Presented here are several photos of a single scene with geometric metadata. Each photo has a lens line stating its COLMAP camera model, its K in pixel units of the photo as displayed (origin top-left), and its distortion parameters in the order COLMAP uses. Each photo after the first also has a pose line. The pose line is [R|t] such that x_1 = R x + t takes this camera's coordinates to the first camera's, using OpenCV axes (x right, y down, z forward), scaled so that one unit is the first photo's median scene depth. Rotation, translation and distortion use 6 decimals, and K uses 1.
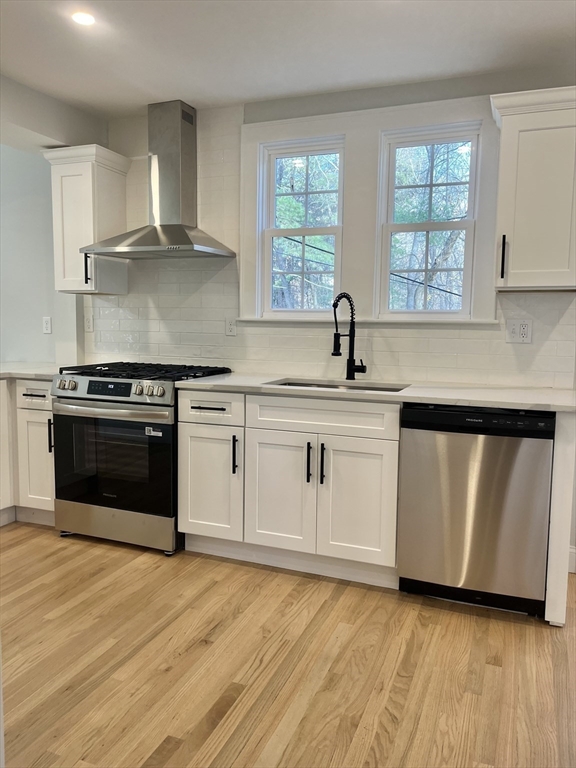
lens RADIAL K [[569.6, 0, 290.6], [0, 569.6, 378.7], [0, 0, 1]] dist [0.010319, 0.000154]
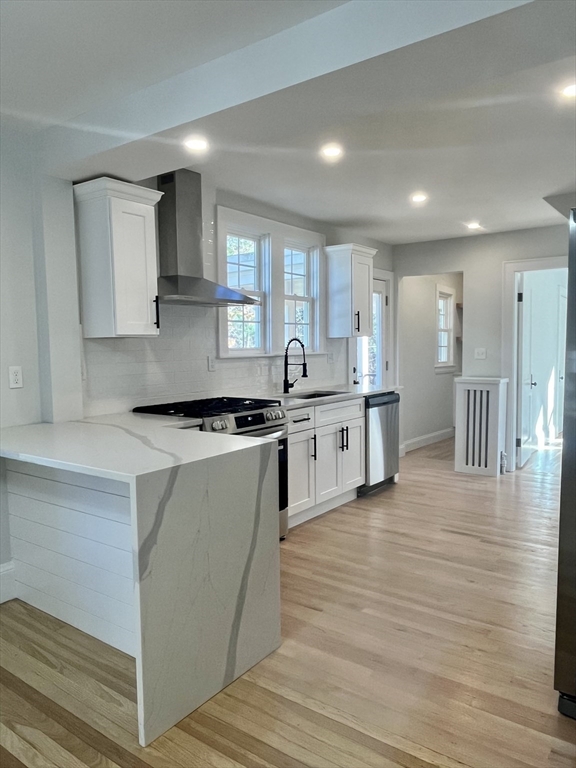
lens RADIAL K [[569.9, 0, 289.9], [0, 569.9, 388.3], [0, 0, 1]] dist [-0.002600, 0.000595]
pose [[0.249273, -0.095436, 0.963719, -1.476158], [0.115685, 0.990941, 0.068209, -0.123505], [-0.961499, 0.094485, 0.258055, 0.636741]]
